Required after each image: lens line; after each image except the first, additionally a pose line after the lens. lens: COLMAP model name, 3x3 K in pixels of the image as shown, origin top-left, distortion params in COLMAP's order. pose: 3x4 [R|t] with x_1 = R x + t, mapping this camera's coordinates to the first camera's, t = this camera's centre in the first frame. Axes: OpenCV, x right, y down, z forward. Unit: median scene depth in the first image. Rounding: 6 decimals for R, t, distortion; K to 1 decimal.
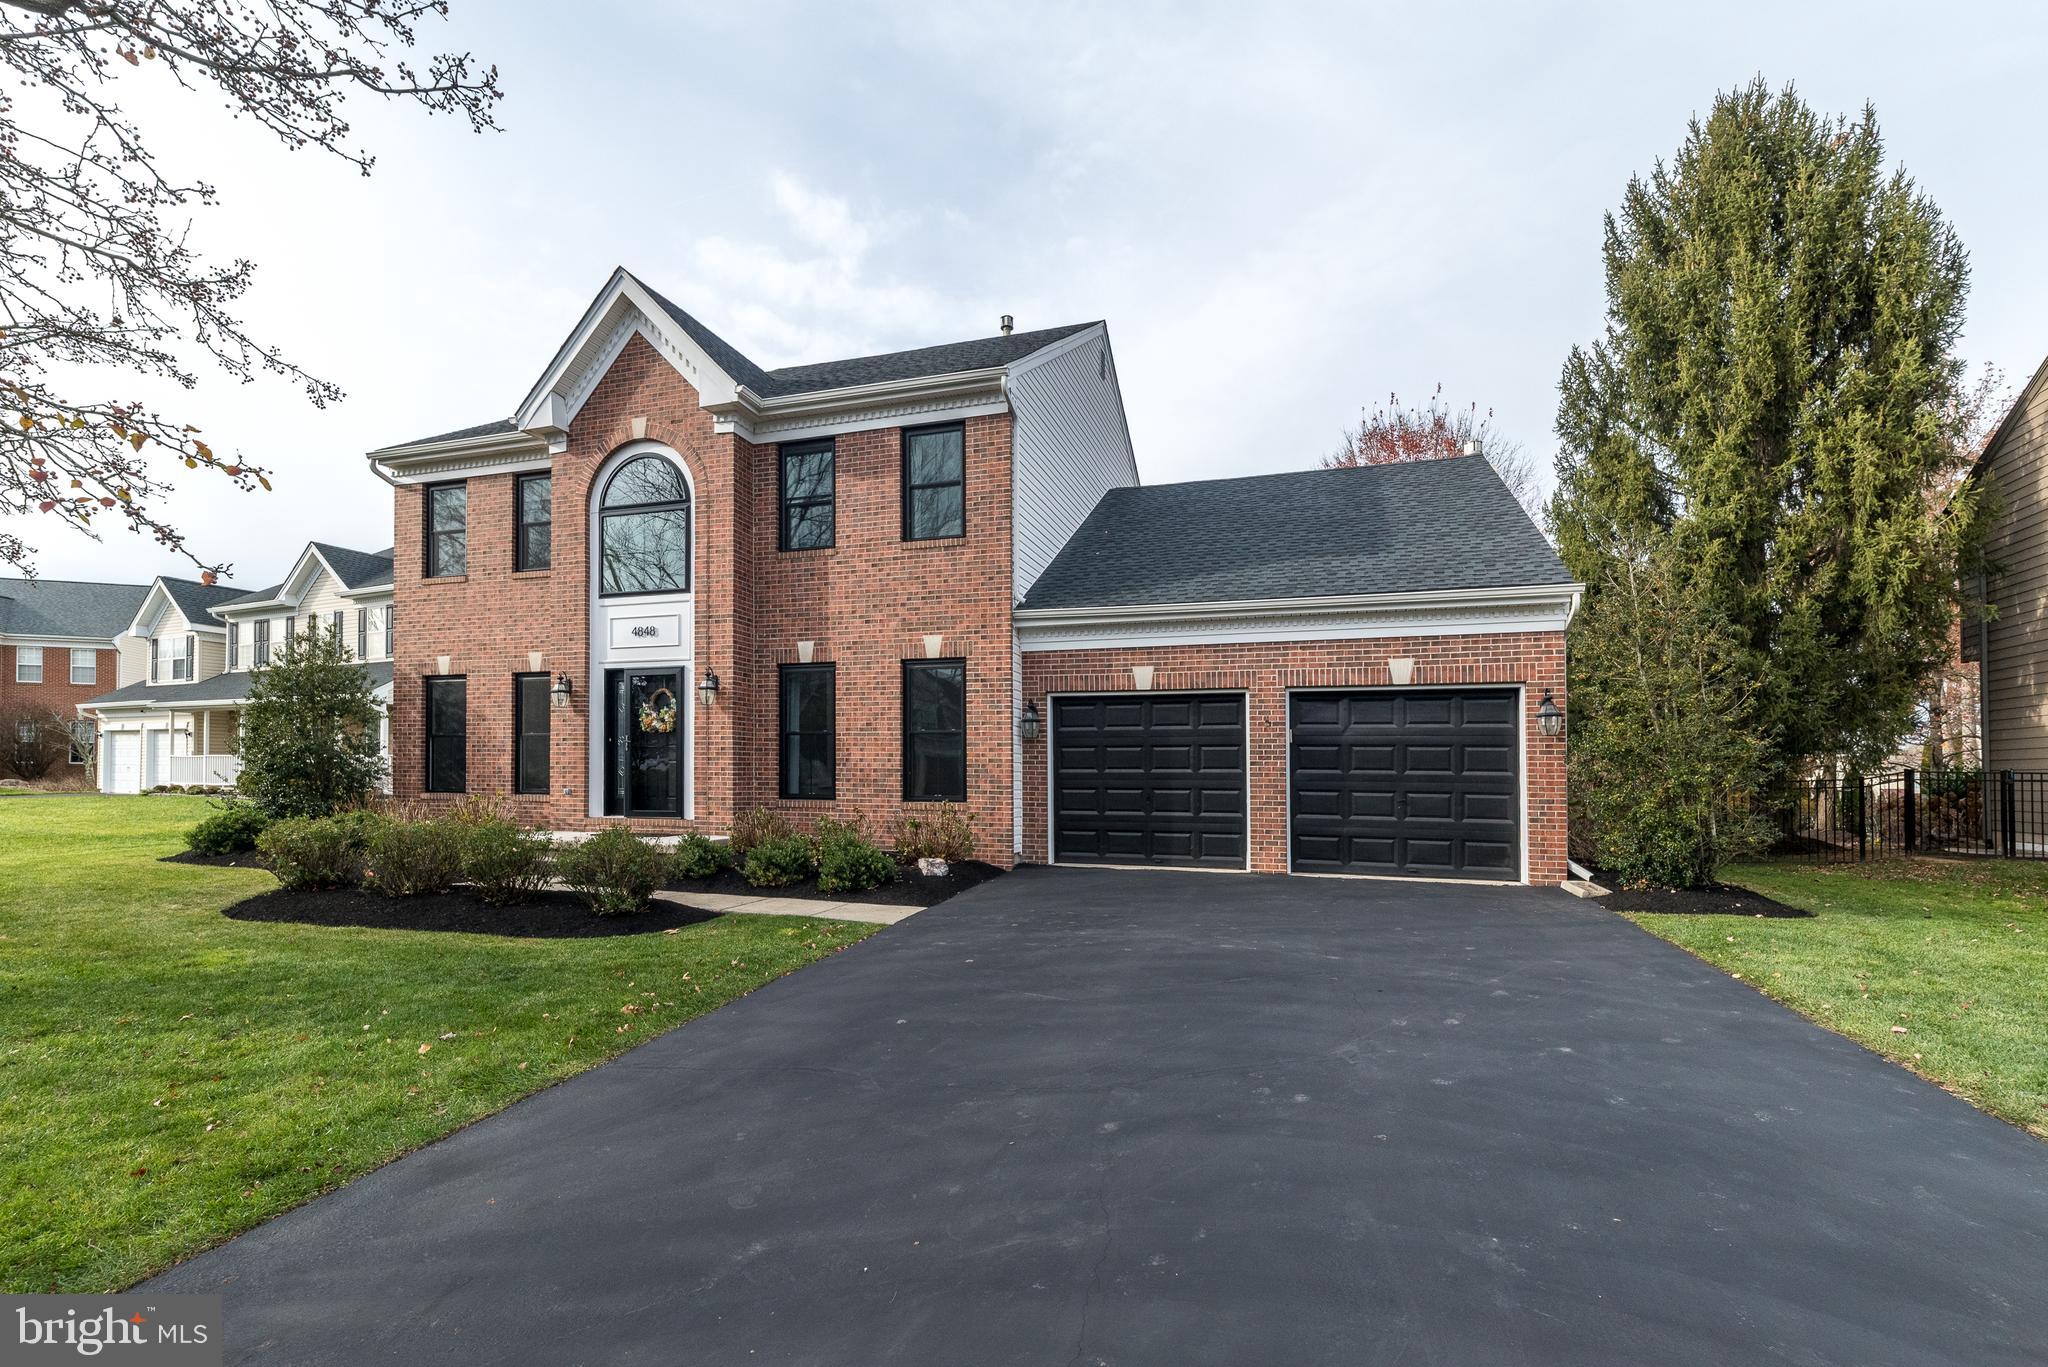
lens RADIAL K [[910.4, 0, 1021.3], [0, 910.4, 706.3], [0, 0, 1]] dist [0.000800, -0.000170]
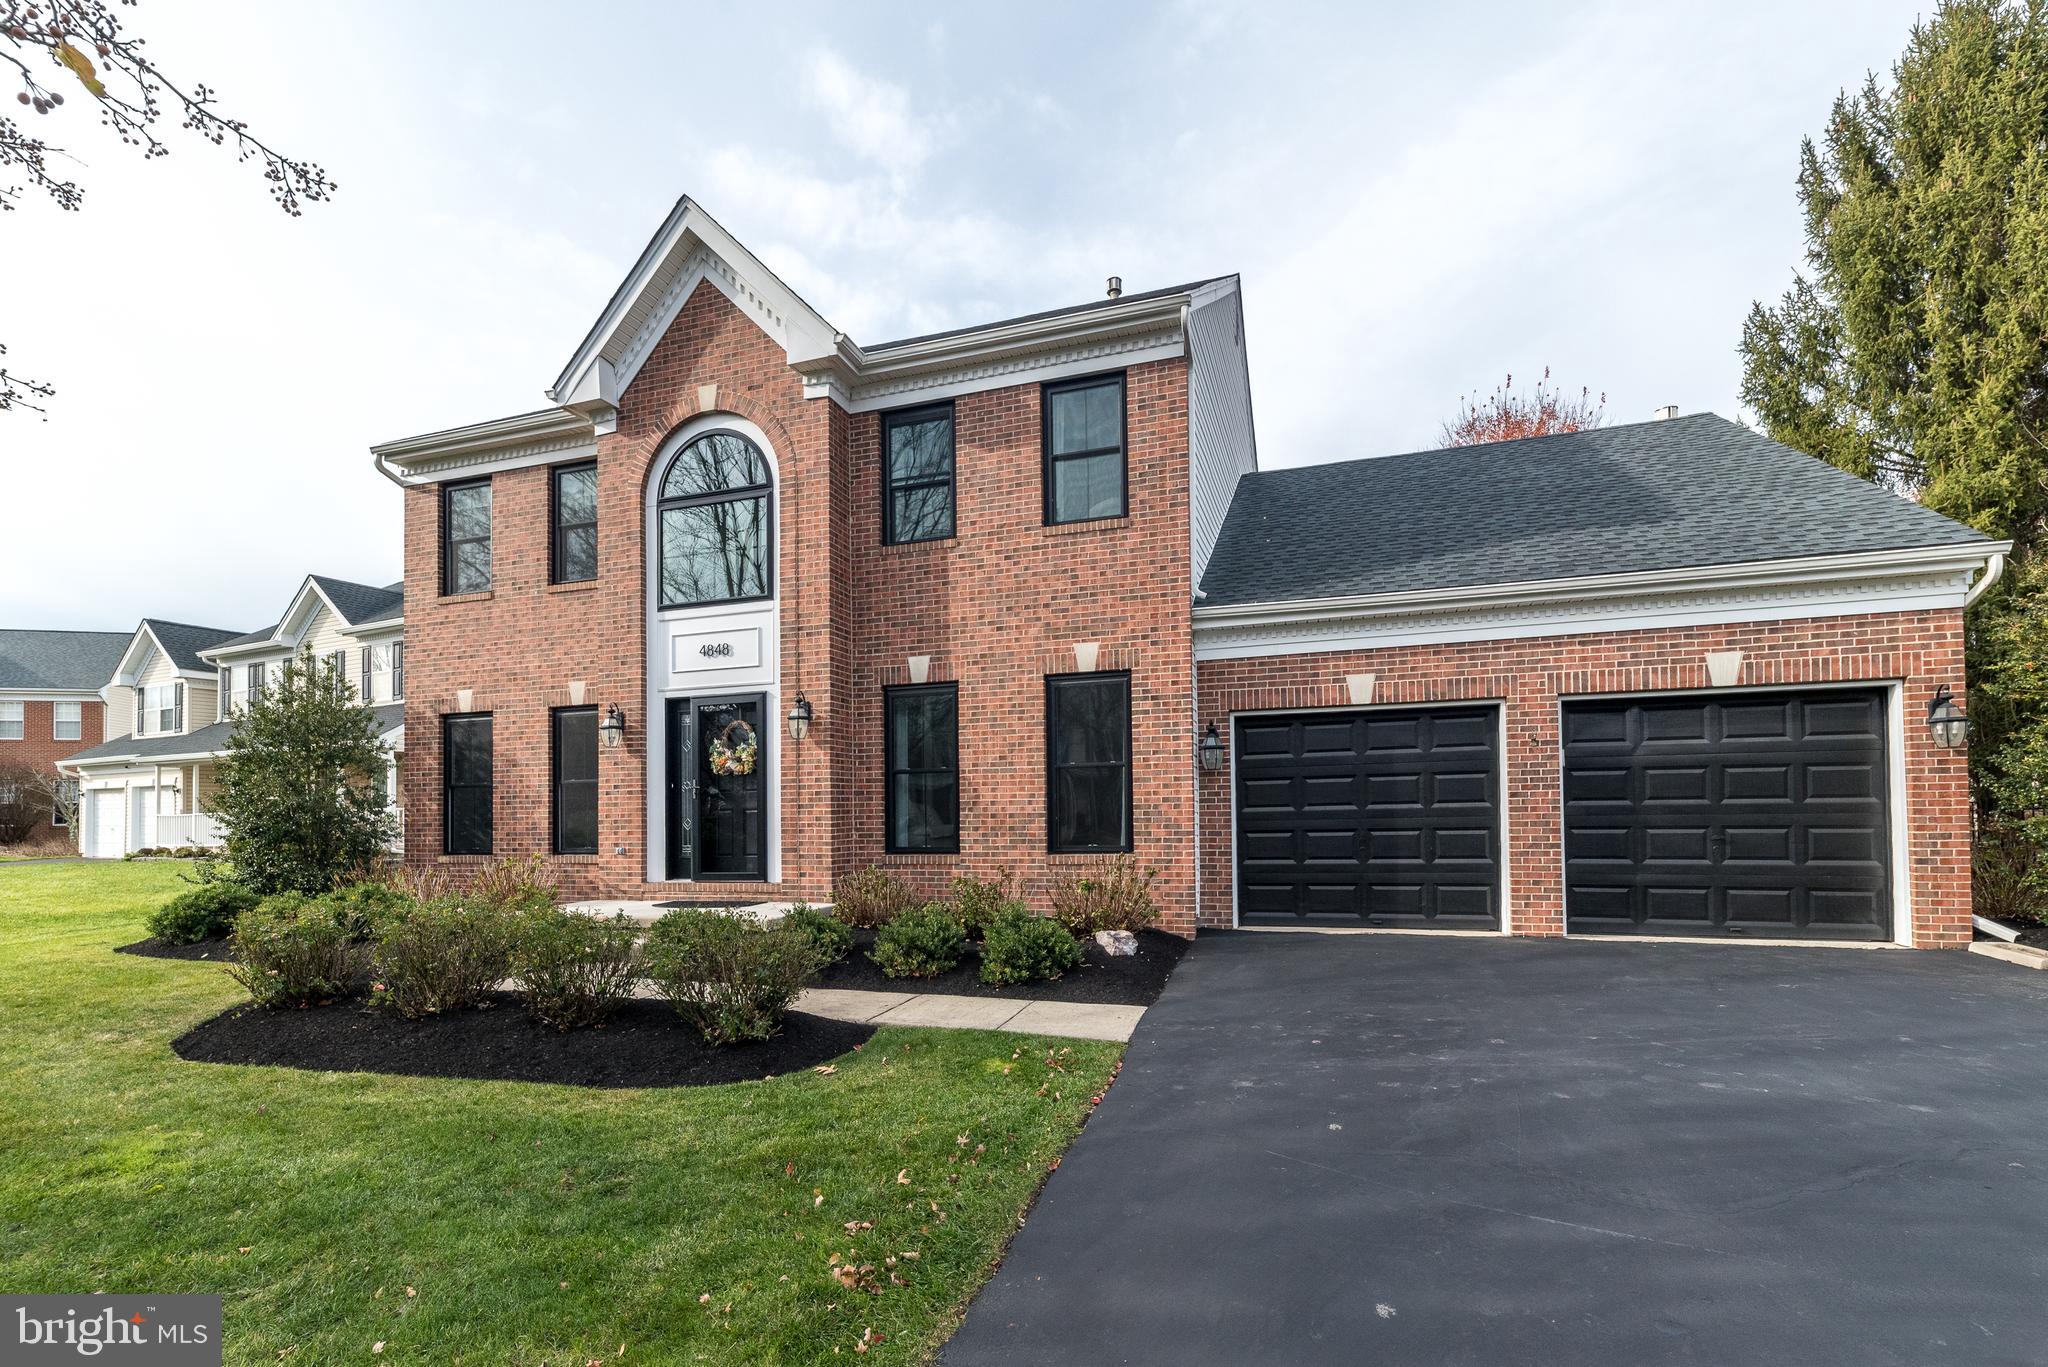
lens RADIAL K [[911.0, 0, 1019.3], [0, 911.0, 711.4], [0, 0, 1]] dist [0.002321, 0.000214]
pose [[0.999619, -0.027175, -0.004931, -0.148583], [0.027013, 0.999175, -0.030320, 0.003797], [0.005751, 0.030175, 0.999528, 0.204628]]
